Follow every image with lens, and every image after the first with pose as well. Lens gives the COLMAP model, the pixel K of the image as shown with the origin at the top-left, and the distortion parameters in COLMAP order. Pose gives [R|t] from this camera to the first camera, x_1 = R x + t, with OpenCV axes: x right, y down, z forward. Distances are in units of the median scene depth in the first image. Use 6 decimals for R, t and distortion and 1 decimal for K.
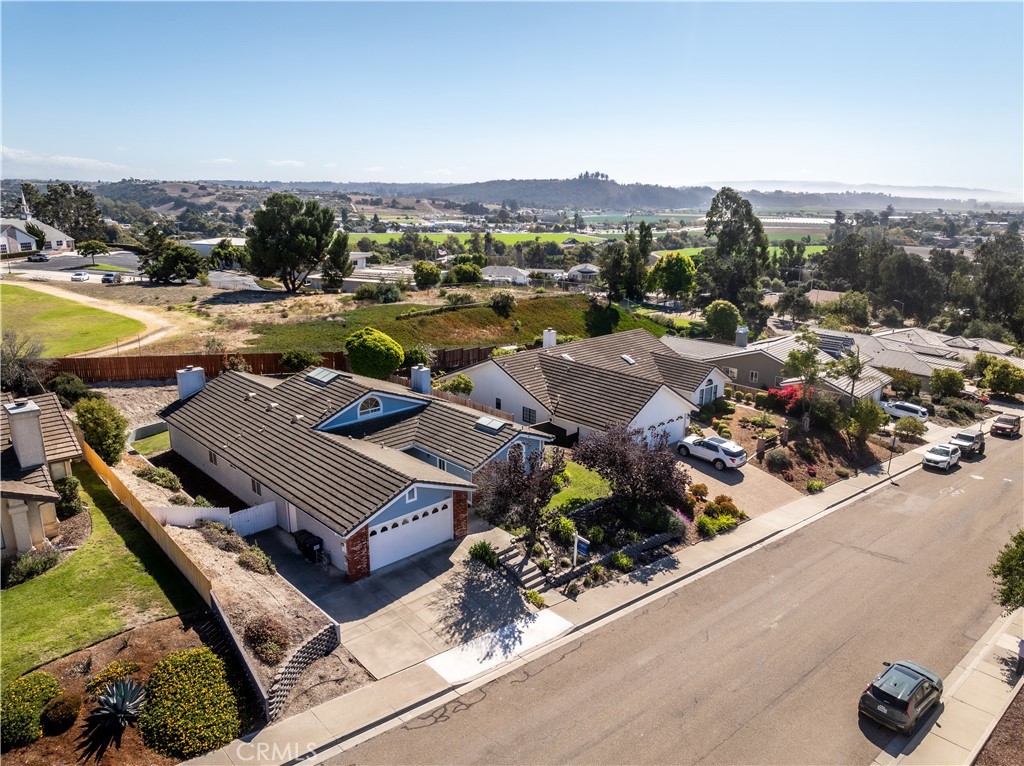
lens RADIAL K [[718.0, 0, 513.5], [0, 718.0, 383.2], [0, 0, 1]] dist [-0.030617, 0.016326]
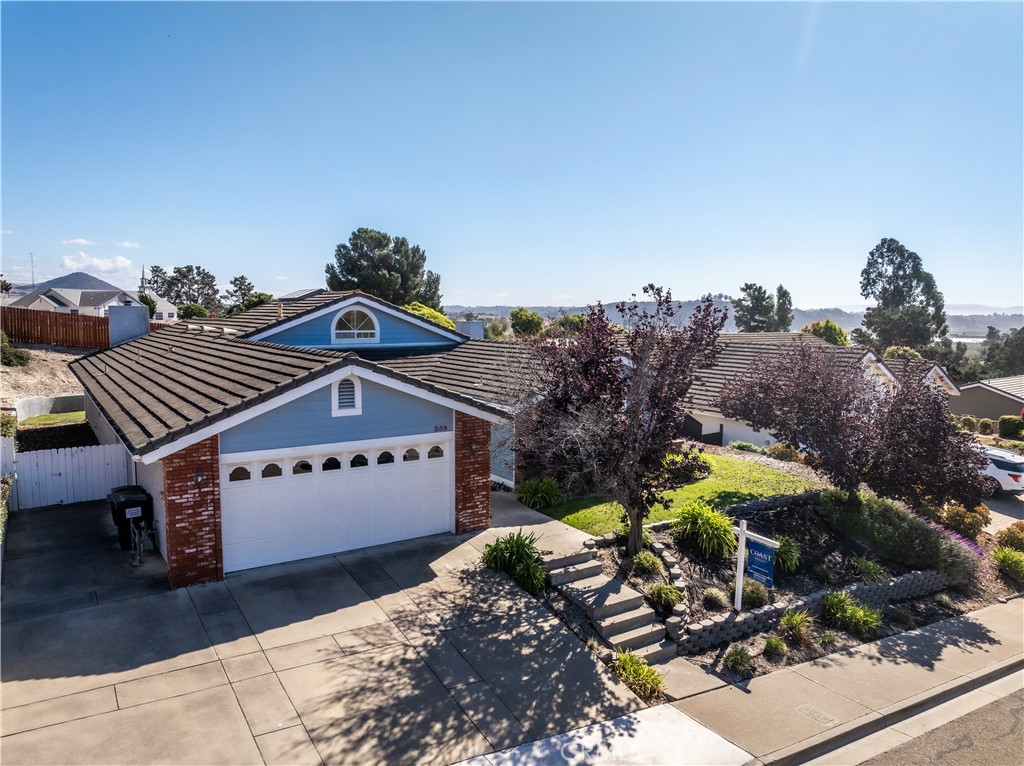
lens RADIAL K [[718.0, 0, 513.5], [0, 718.0, 383.2], [0, 0, 1]] dist [-0.030617, 0.016326]
pose [[0.986009, 0.015154, -0.166002, 0.015276], [-0.042681, 0.985613, -0.163538, 0.121814], [0.161136, 0.168335, 0.972470, 0.342983]]
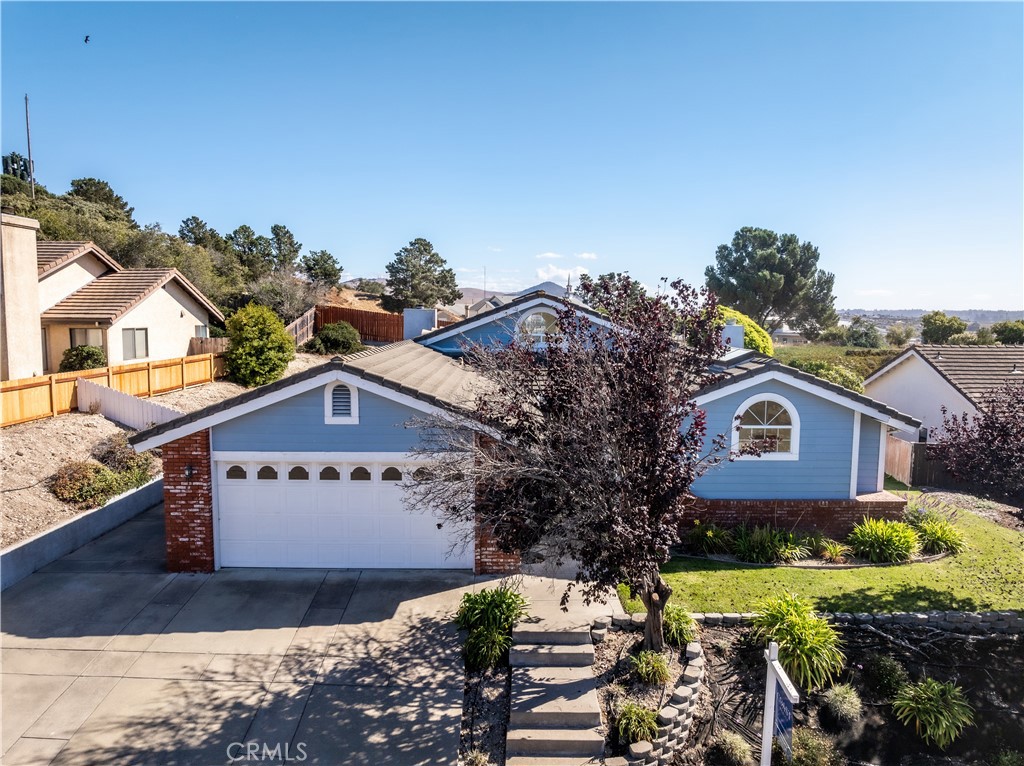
lens RADIAL K [[718.0, 0, 513.5], [0, 718.0, 383.2], [0, 0, 1]] dist [-0.030617, 0.016326]
pose [[0.724176, 0.062034, -0.686819, 0.114499], [-0.180250, 0.978350, -0.101689, 0.095672], [0.665642, 0.197440, 0.719680, 0.443804]]
